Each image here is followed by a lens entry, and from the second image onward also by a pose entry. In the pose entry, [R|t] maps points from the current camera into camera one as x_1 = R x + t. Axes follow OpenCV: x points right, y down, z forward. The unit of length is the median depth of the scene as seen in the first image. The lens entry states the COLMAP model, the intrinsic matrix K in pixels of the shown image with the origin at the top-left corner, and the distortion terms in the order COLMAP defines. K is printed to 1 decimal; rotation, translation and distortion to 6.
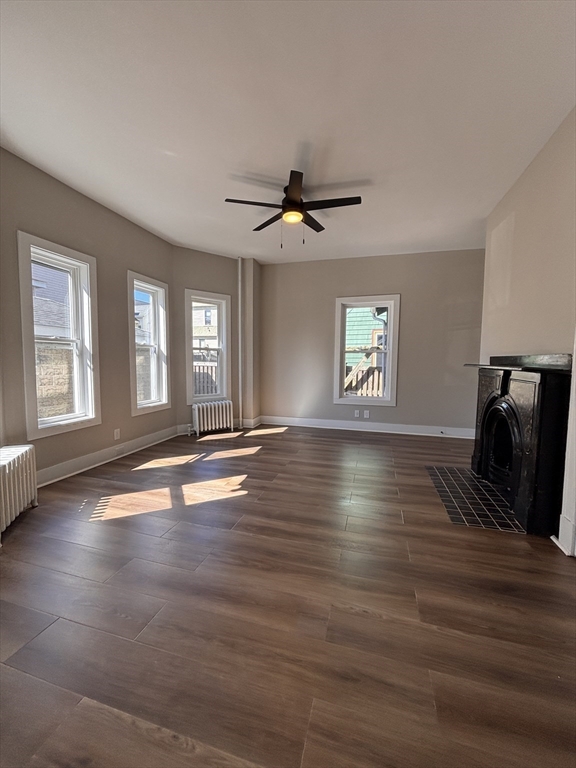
lens RADIAL K [[304.4, 0, 291.1], [0, 304.4, 380.7], [0, 0, 1]] dist [-0.000650, -0.000050]
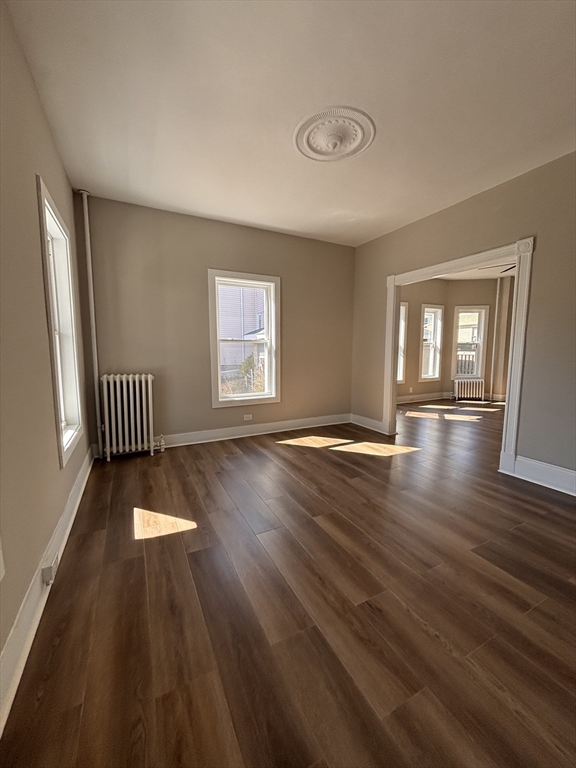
lens RADIAL K [[304.4, 0, 291.1], [0, 304.4, 380.7], [0, 0, 1]] dist [-0.000650, -0.000050]
pose [[0.676341, 0.072379, -0.733024, 0.256584], [-0.044008, 0.997353, 0.057874, 0.028593], [0.735273, -0.006883, 0.677736, -0.683859]]
